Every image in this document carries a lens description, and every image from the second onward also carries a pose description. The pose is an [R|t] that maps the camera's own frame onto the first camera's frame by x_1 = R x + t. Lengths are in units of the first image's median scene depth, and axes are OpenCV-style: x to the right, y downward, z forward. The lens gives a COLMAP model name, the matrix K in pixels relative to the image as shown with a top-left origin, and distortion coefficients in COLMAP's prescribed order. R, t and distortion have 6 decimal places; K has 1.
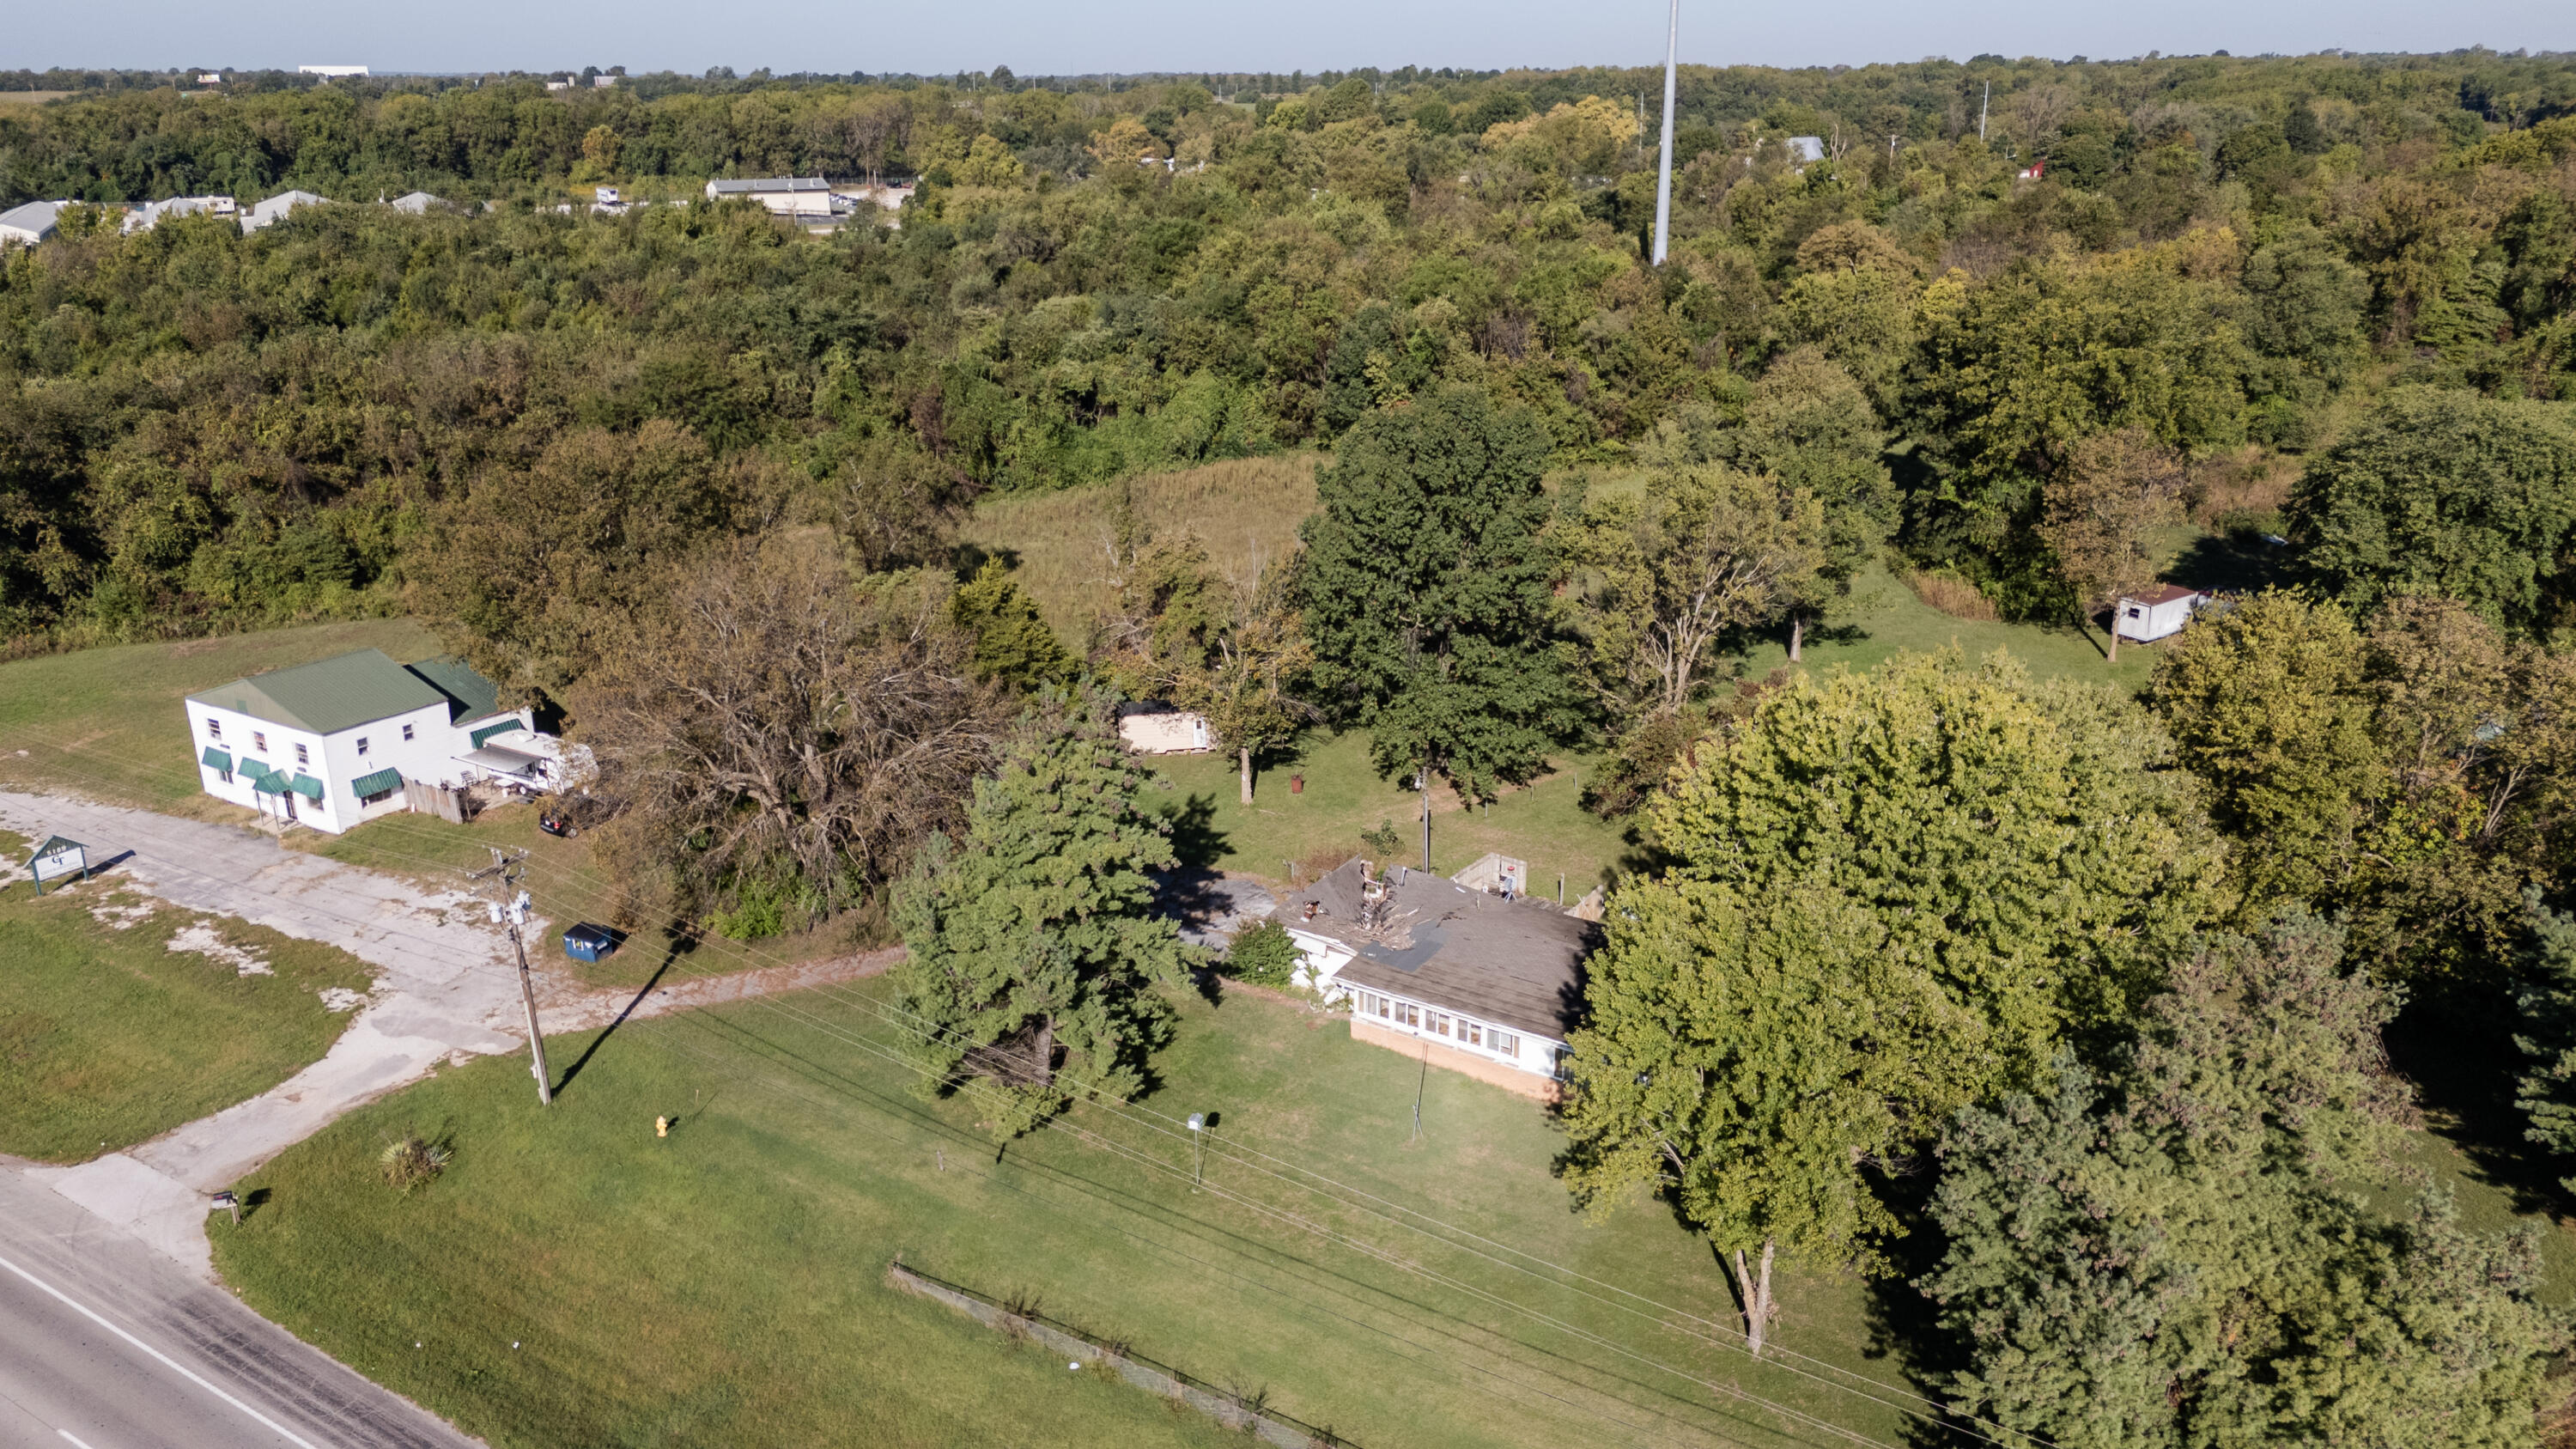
lens RADIAL K [[1892.6, 0, 1289.9], [0, 1892.6, 719.9], [0, 0, 1]] dist [0.074325, -0.072757]
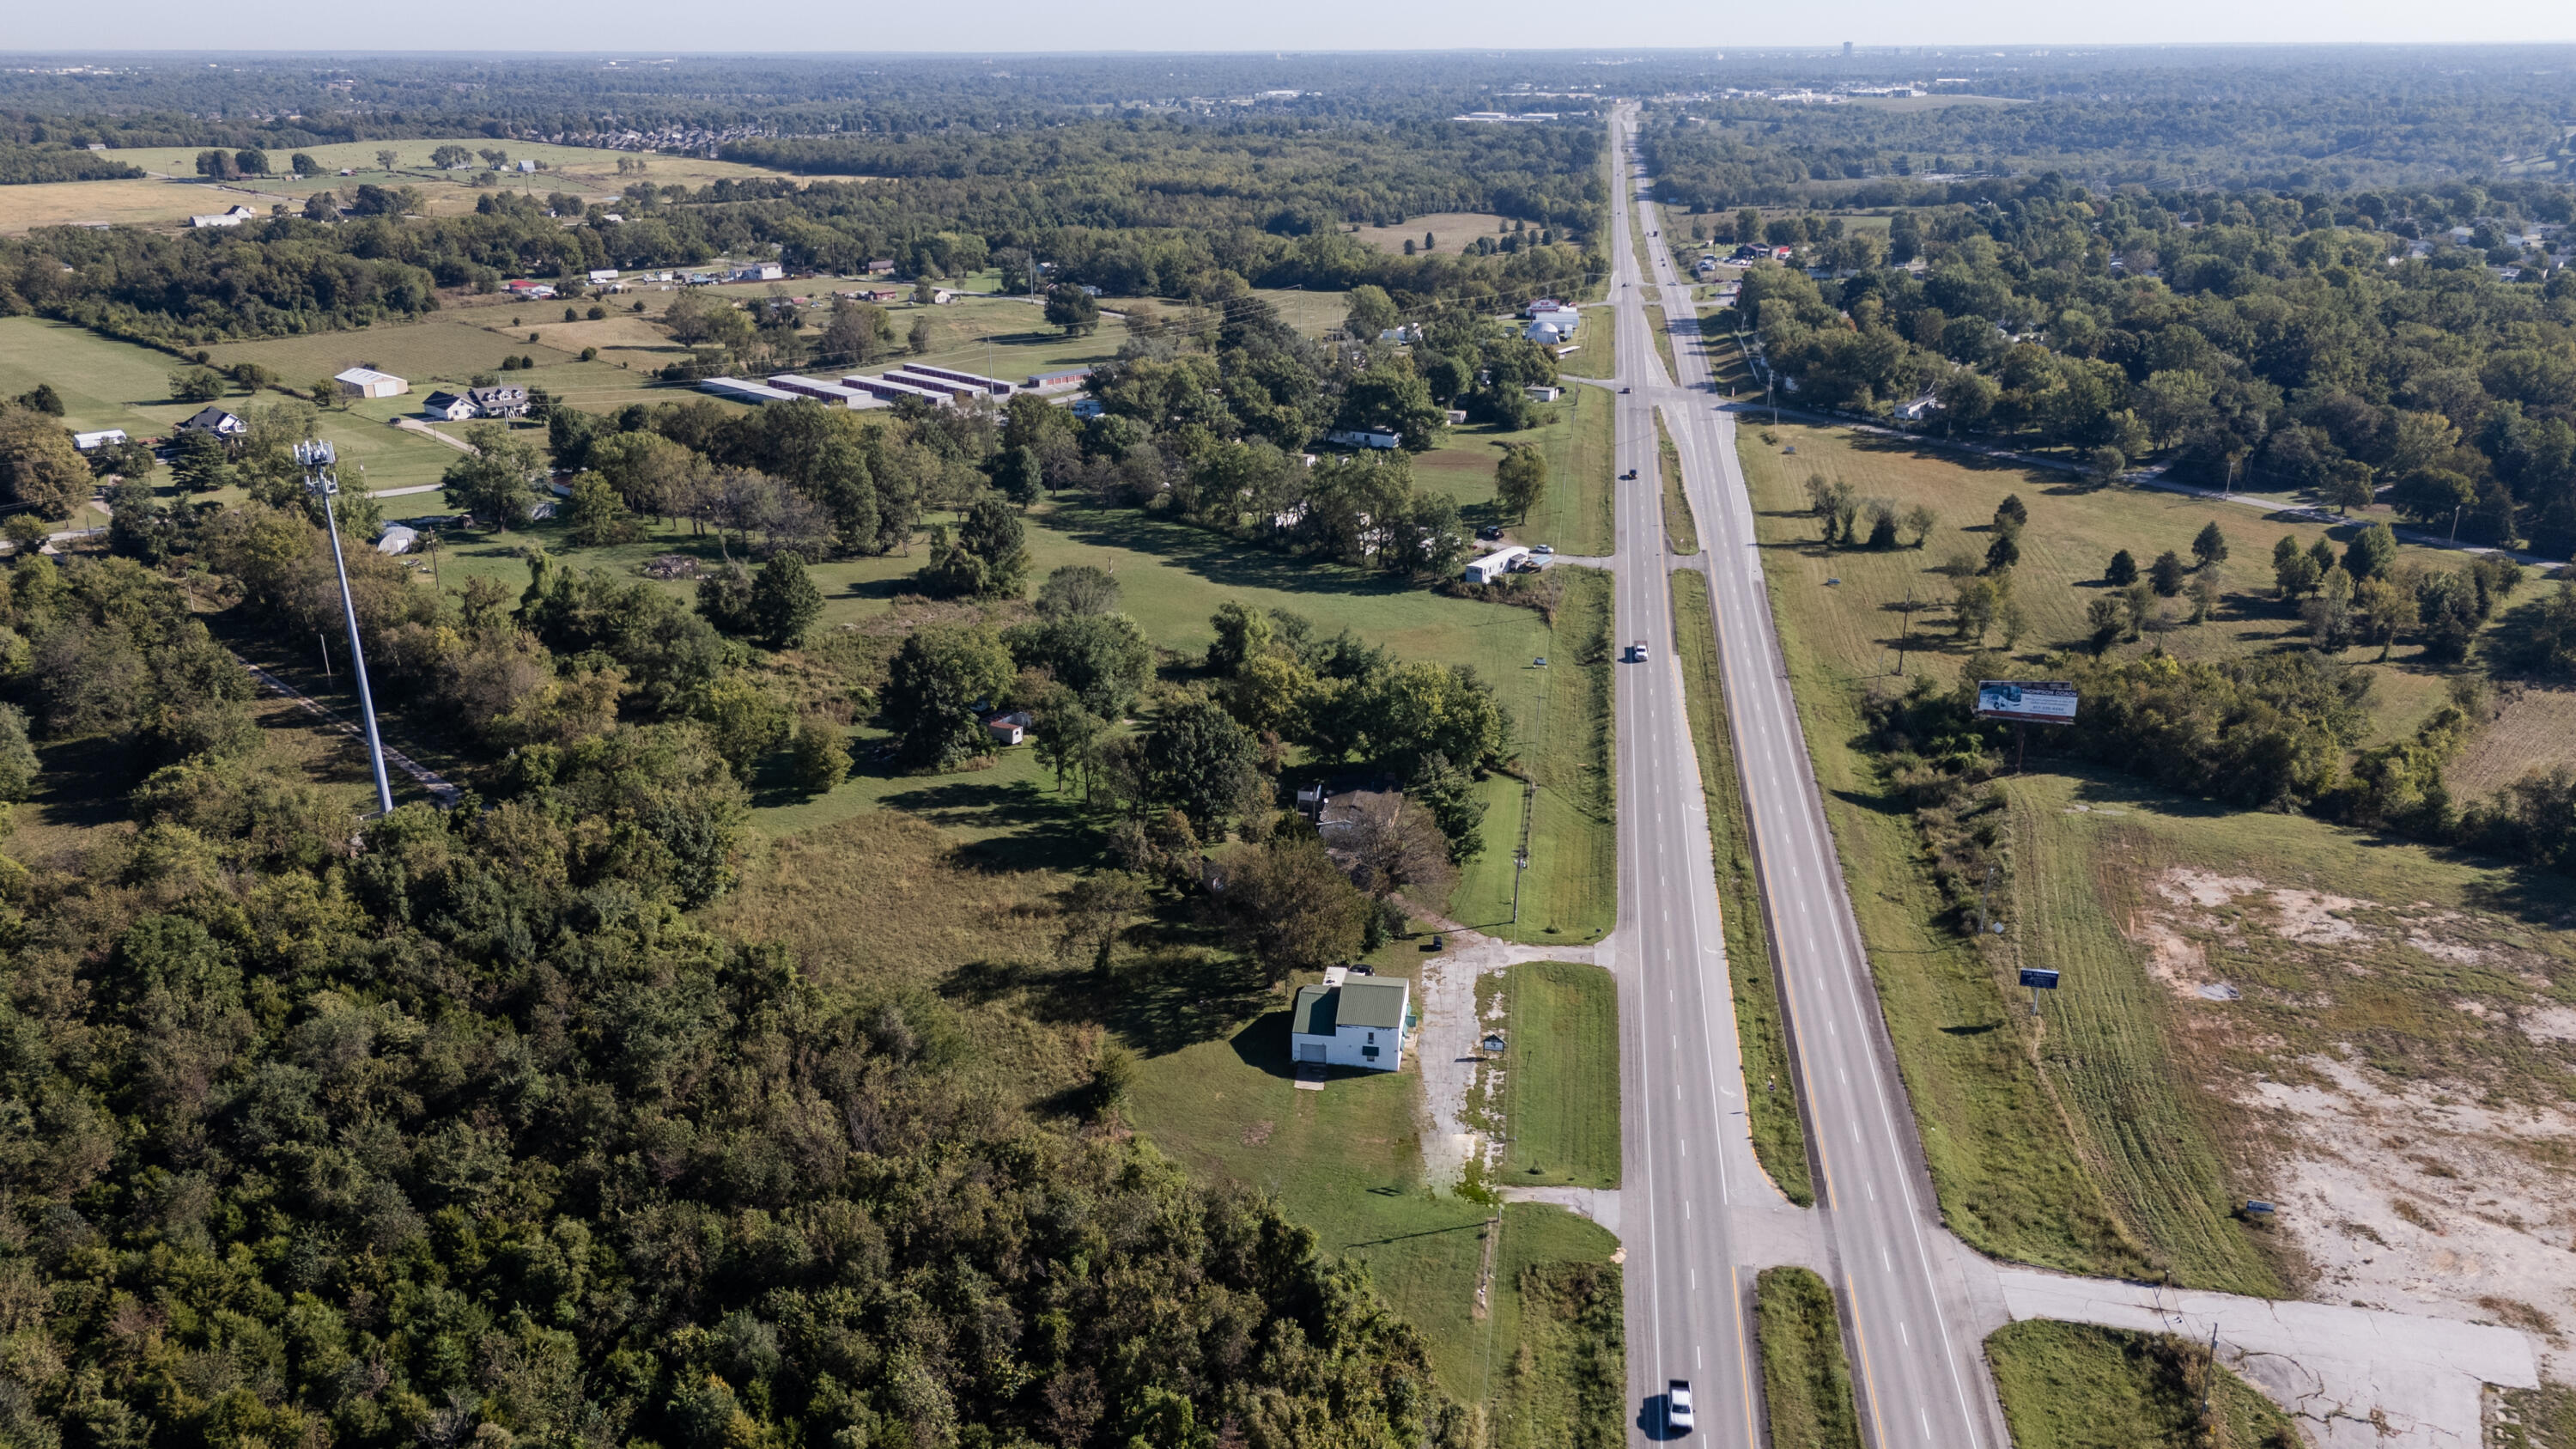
lens RADIAL K [[1892.6, 0, 1299.4], [0, 1892.6, 721.1], [0, 0, 1]] dist [0.074325, -0.072757]
pose [[-0.398312, -0.299375, 0.867019, -2.220107], [0.297537, 0.851956, 0.430863, -1.213773], [-0.867652, 0.429588, -0.250269, 1.474616]]
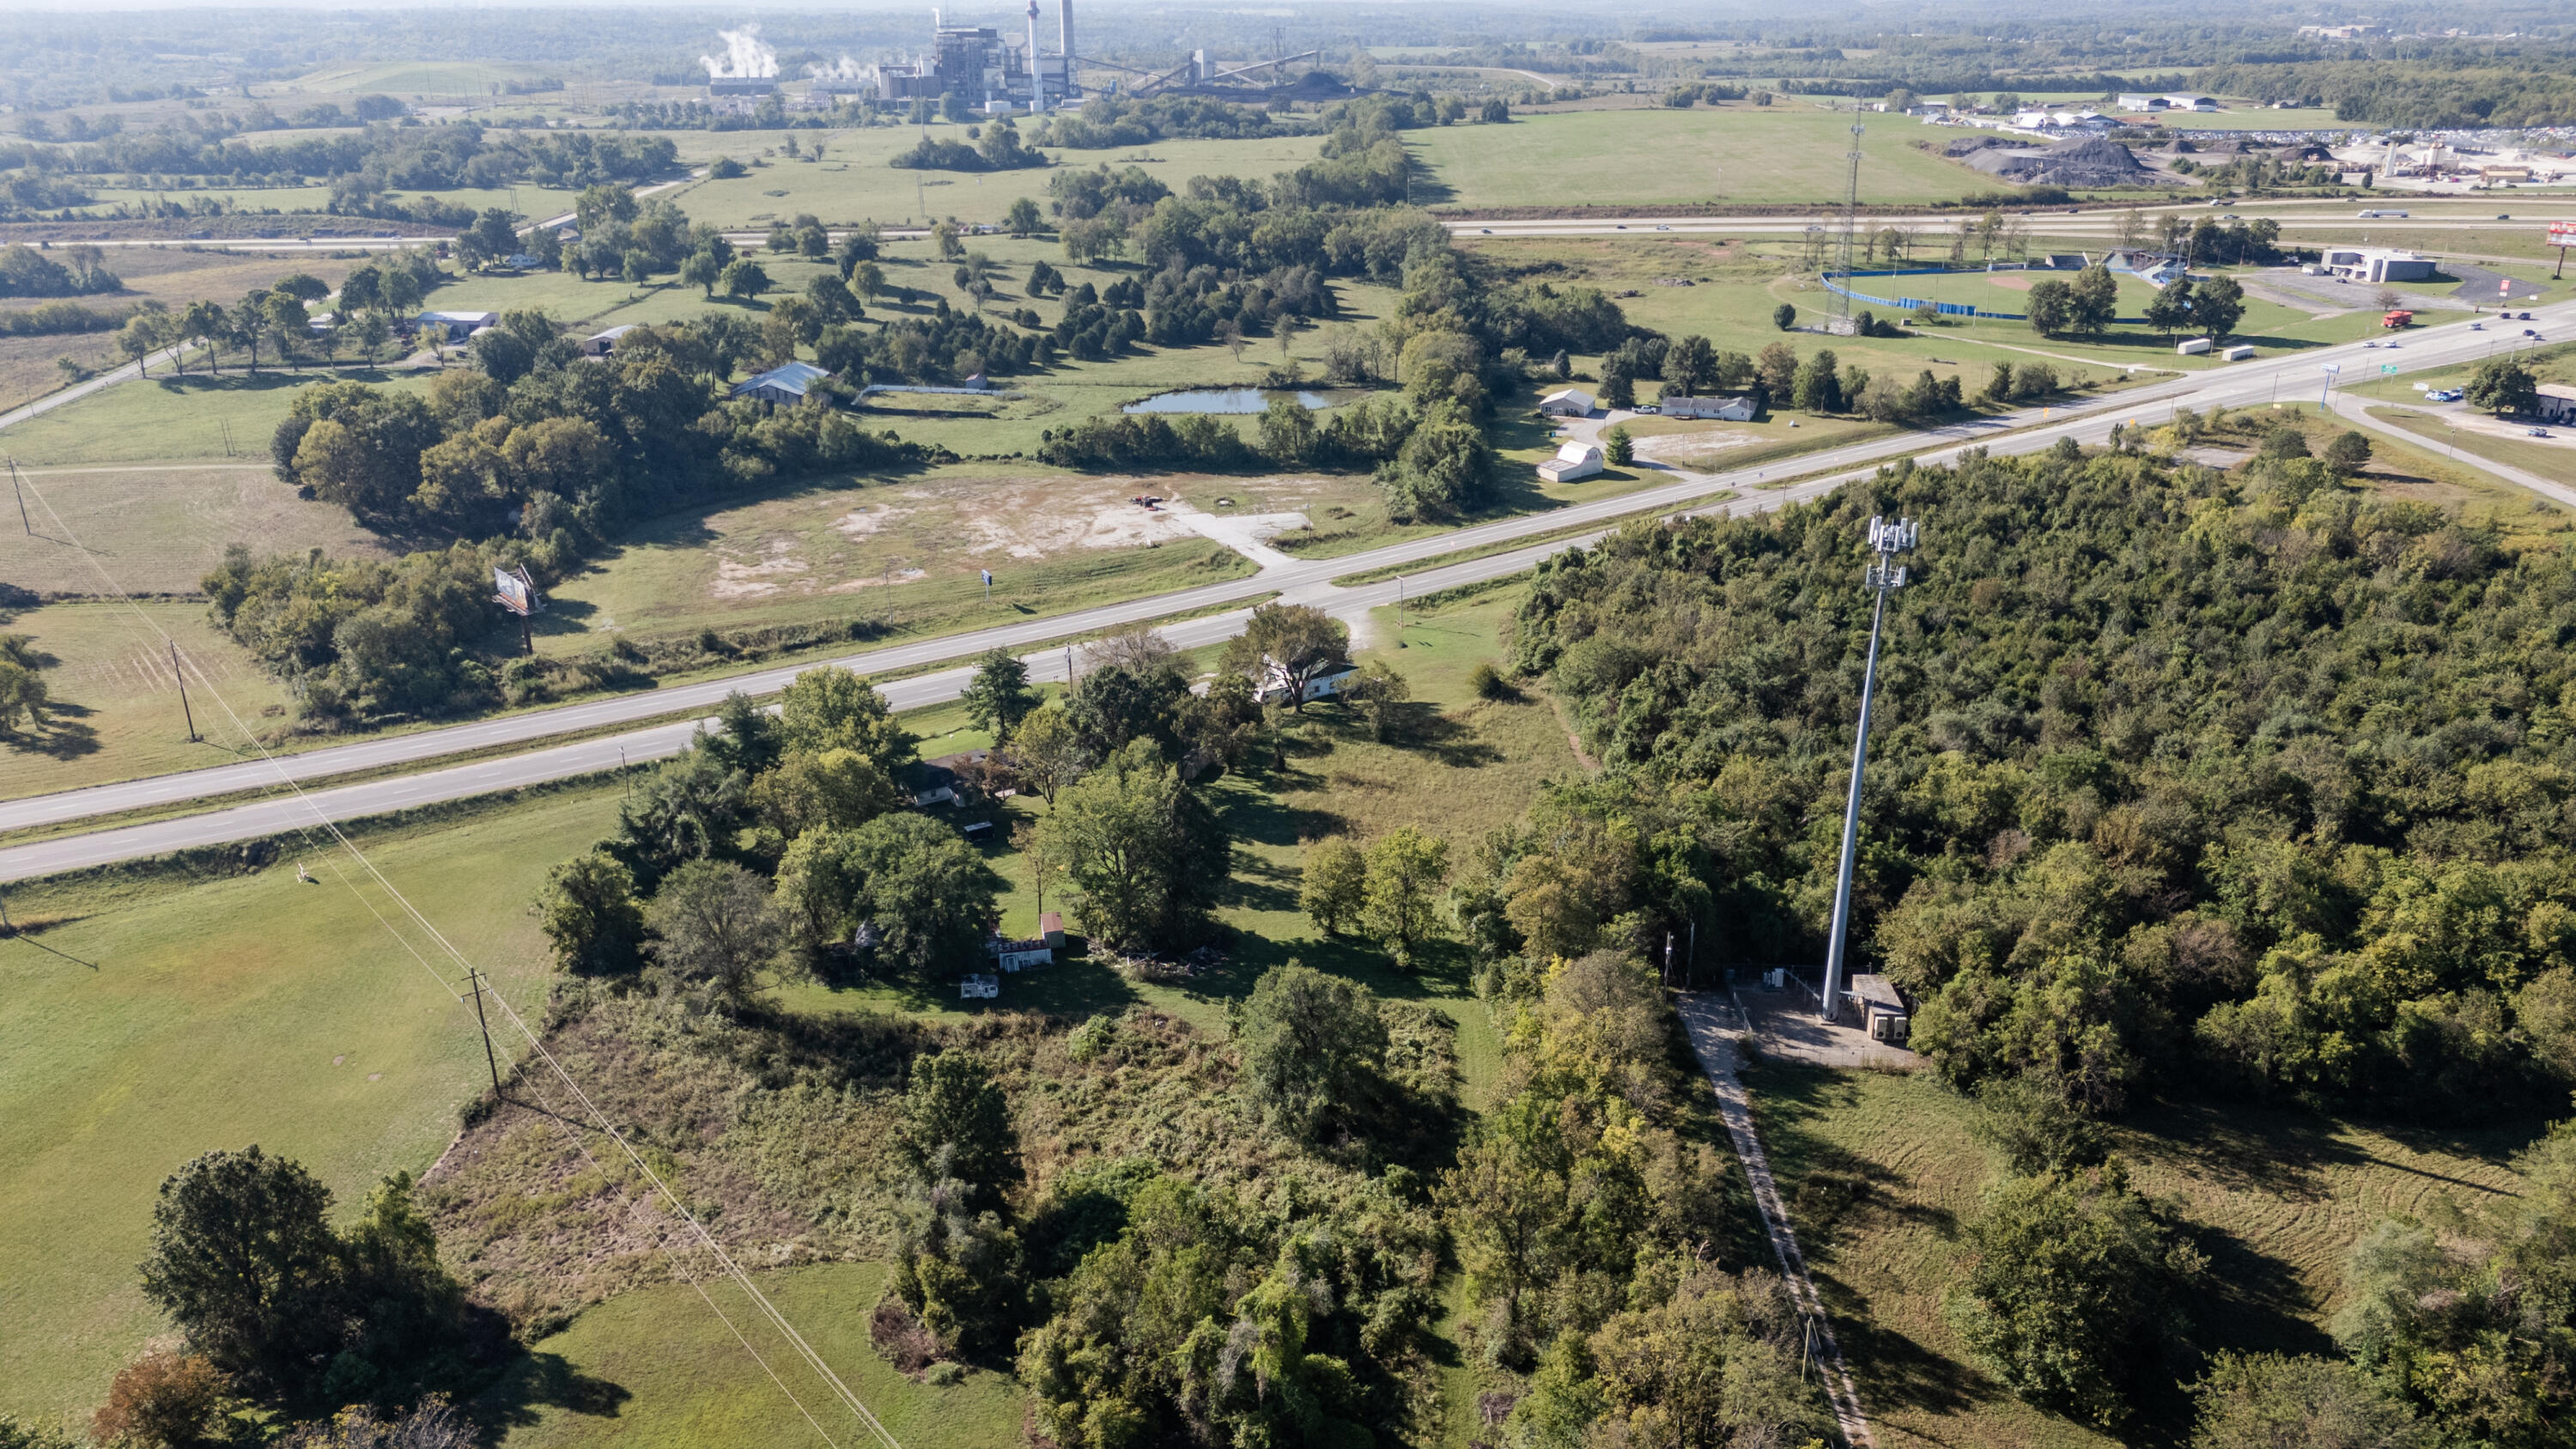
lens RADIAL K [[1892.6, 0, 1292.0], [0, 1892.6, 730.9], [0, 0, 1]] dist [0.074325, -0.072757]
pose [[-0.417255, 0.339962, -0.842807, 2.169342], [-0.284613, 0.831859, 0.476451, -1.381526], [0.863072, 0.438676, -0.250340, 1.828874]]
